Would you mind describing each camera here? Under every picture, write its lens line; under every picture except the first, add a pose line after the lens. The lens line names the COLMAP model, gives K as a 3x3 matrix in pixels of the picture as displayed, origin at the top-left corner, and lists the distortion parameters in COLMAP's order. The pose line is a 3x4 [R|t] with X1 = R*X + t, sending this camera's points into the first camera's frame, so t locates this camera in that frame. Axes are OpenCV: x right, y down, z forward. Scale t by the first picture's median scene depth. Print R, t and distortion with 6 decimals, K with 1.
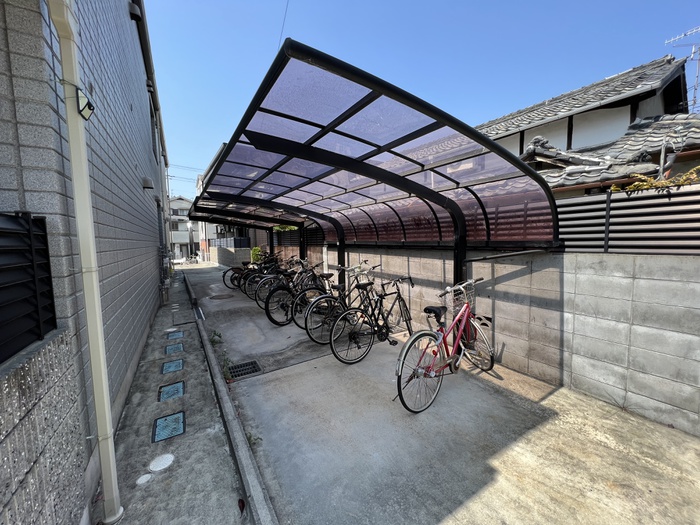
lens RADIAL K [[279.9, 0, 350.3], [0, 279.9, 258.4], [0, 0, 1]] dist [-0.002204, 0.000621]
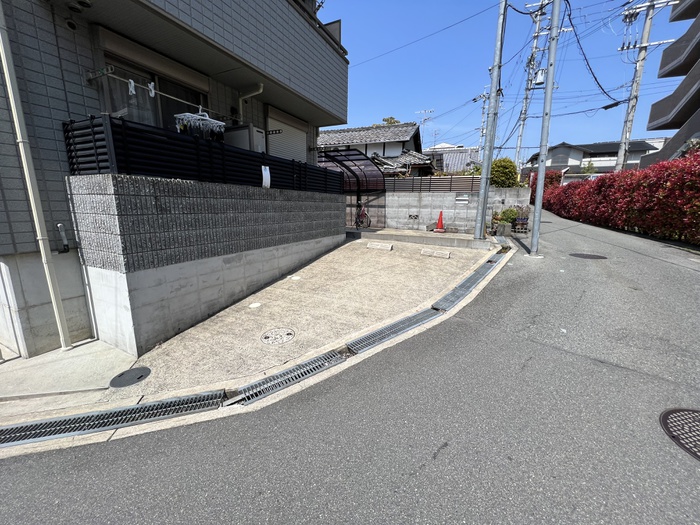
lens RADIAL K [[279.9, 0, 348.6], [0, 279.9, 261.2], [0, 0, 1]] dist [-0.002204, 0.000621]
pose [[0.843026, -0.078621, 0.532096, -1.533077], [0.011588, 0.991685, 0.128169, 0.361108], [-0.537749, -0.101884, 0.836927, -1.748372]]
